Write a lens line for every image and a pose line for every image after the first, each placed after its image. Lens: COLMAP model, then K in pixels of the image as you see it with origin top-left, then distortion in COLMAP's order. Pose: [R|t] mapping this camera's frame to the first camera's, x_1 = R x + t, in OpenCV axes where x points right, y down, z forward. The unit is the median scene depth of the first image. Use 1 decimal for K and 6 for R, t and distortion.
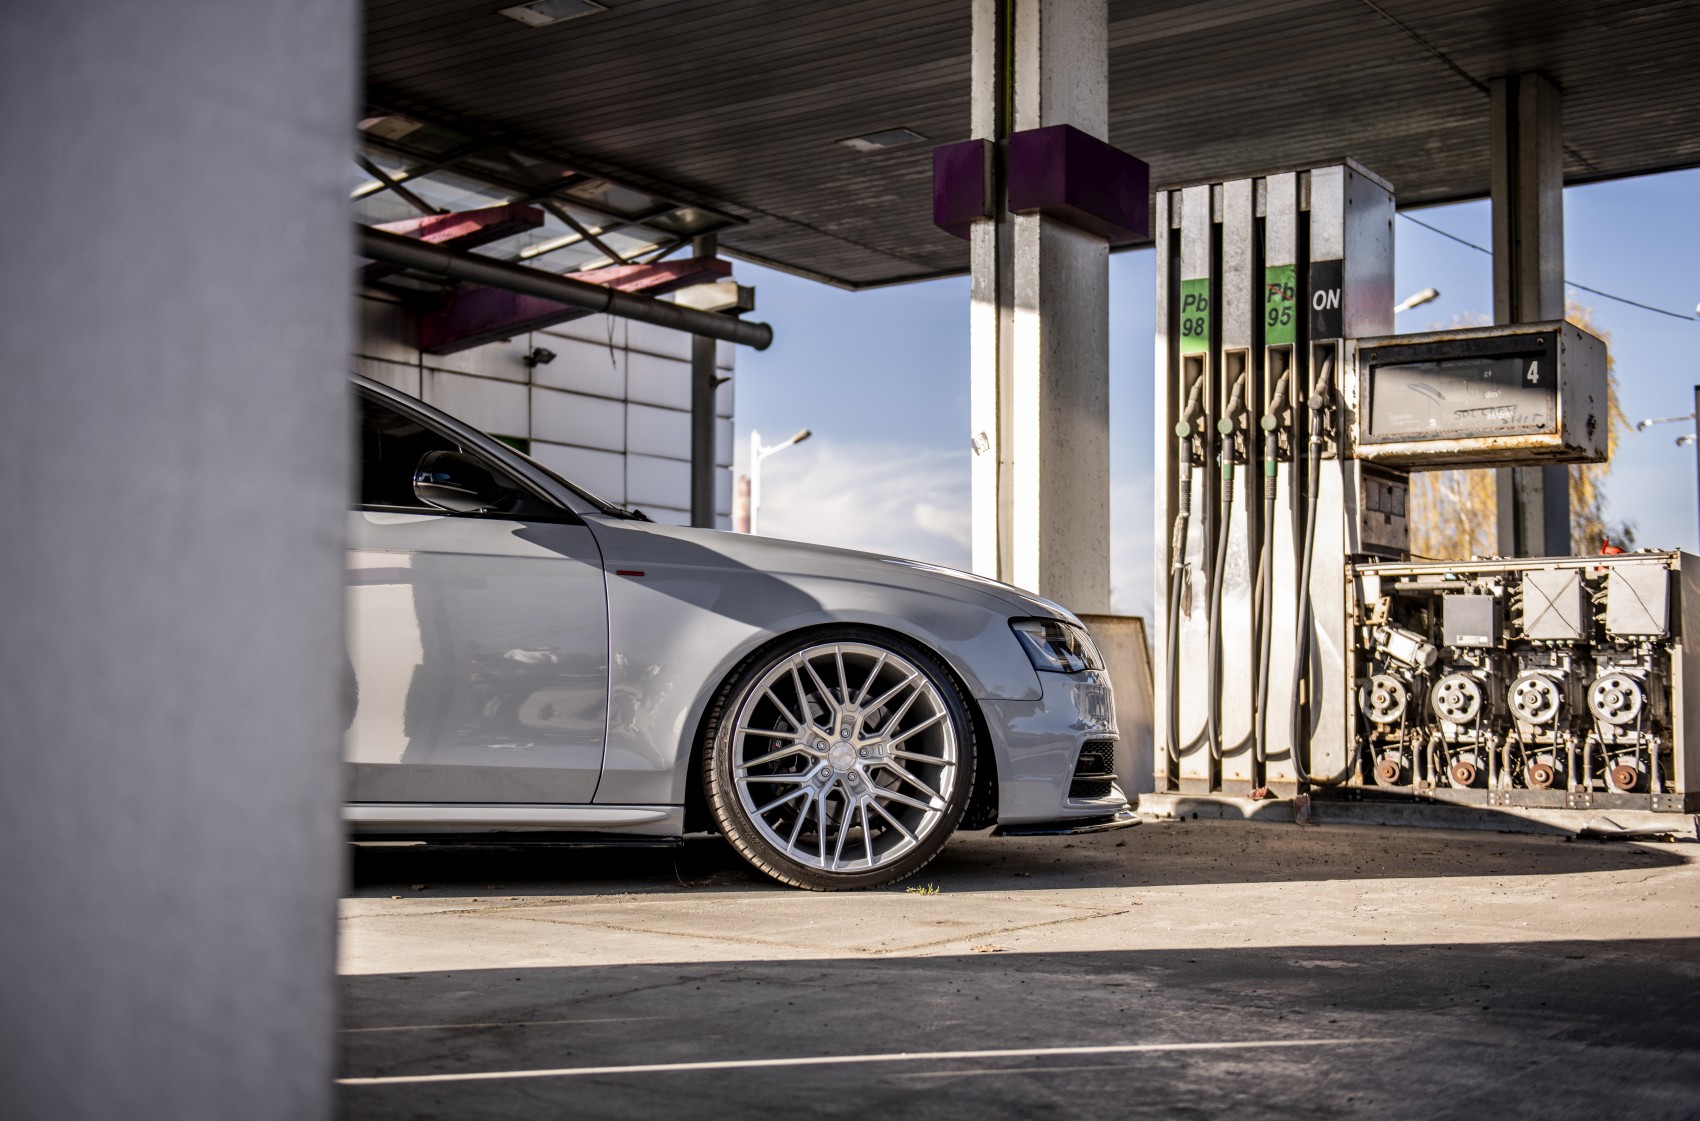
lens RADIAL K [[1999.0, 0, 850.0], [0, 1999.0, 560.5], [0, 0, 1]] dist [0.090005, 0.003198]
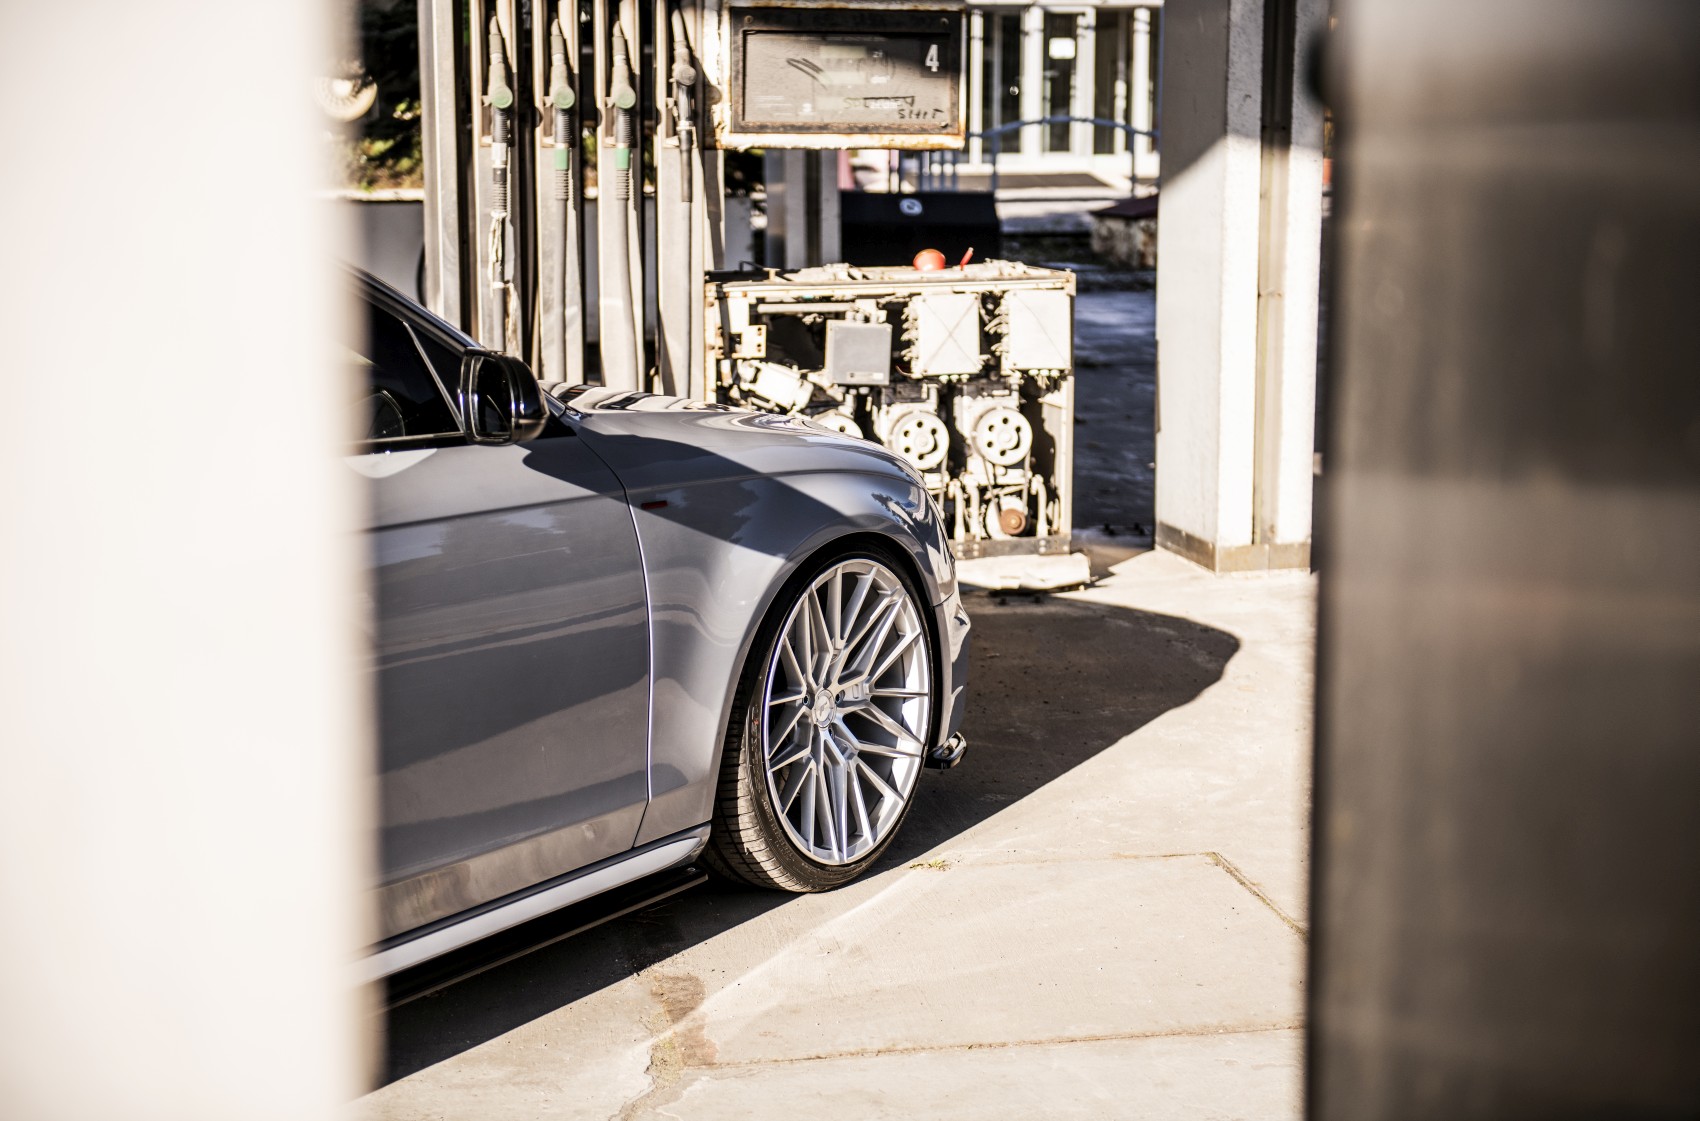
lens RADIAL K [[2578.5, 0, 850.0], [0, 2578.5, 560.5], [0, 0, 1]] dist [0.235799, 0.002537]
pose [[0.667728, -0.130626, 0.732855, -0.571786], [-0.043783, 0.975888, 0.213837, -0.133165], [-0.743117, -0.174871, 0.645908, 0.315874]]
